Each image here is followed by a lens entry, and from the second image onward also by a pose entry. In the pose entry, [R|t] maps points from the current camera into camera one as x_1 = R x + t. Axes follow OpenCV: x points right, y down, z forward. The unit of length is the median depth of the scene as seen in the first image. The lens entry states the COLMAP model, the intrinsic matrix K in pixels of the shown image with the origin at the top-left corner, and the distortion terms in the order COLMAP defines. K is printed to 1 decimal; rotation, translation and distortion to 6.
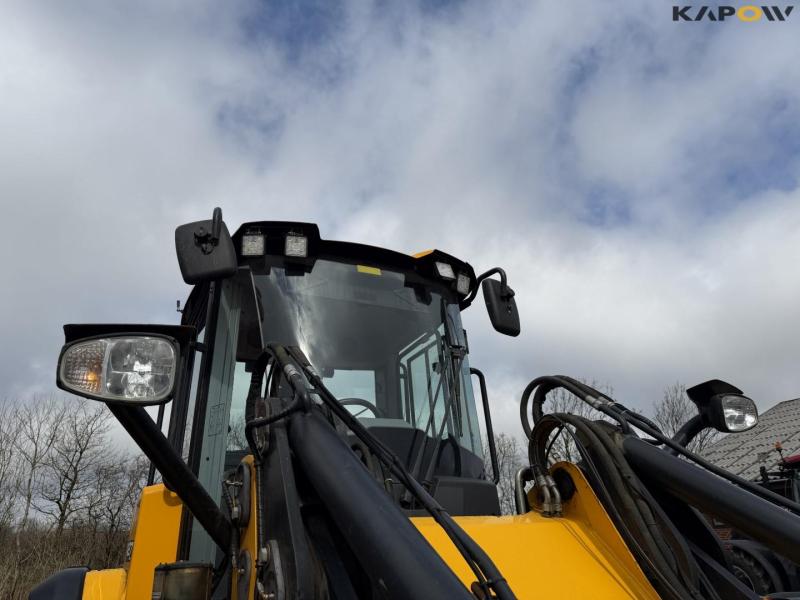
lens RADIAL K [[567.7, 0, 397.3], [0, 567.7, 297.5], [0, 0, 1]] dist [0.066005, -0.066801]
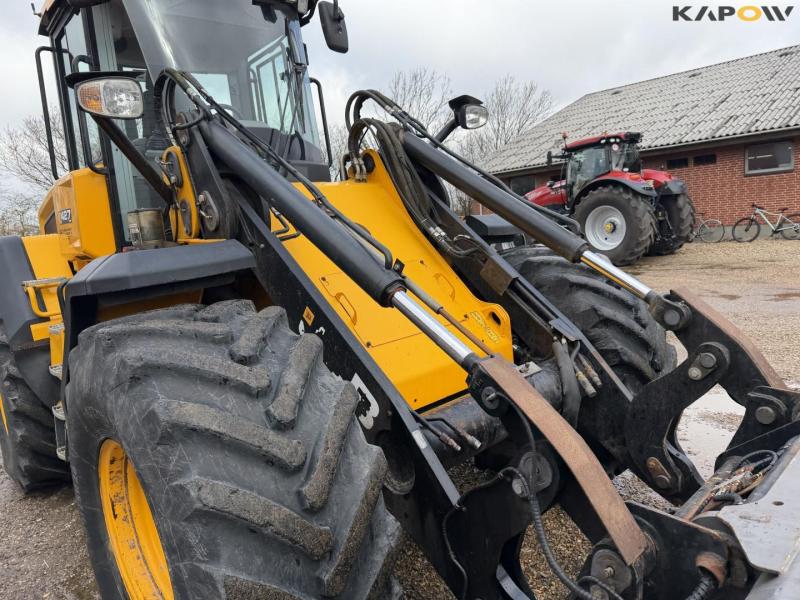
lens RADIAL K [[567.7, 0, 397.3], [0, 567.7, 297.5], [0, 0, 1]] dist [0.066005, -0.066801]
pose [[0.965681, -0.079622, 0.247224, -0.048313], [-0.055416, 0.866772, 0.495617, -0.118636], [-0.253749, -0.492308, 0.832613, -0.440891]]
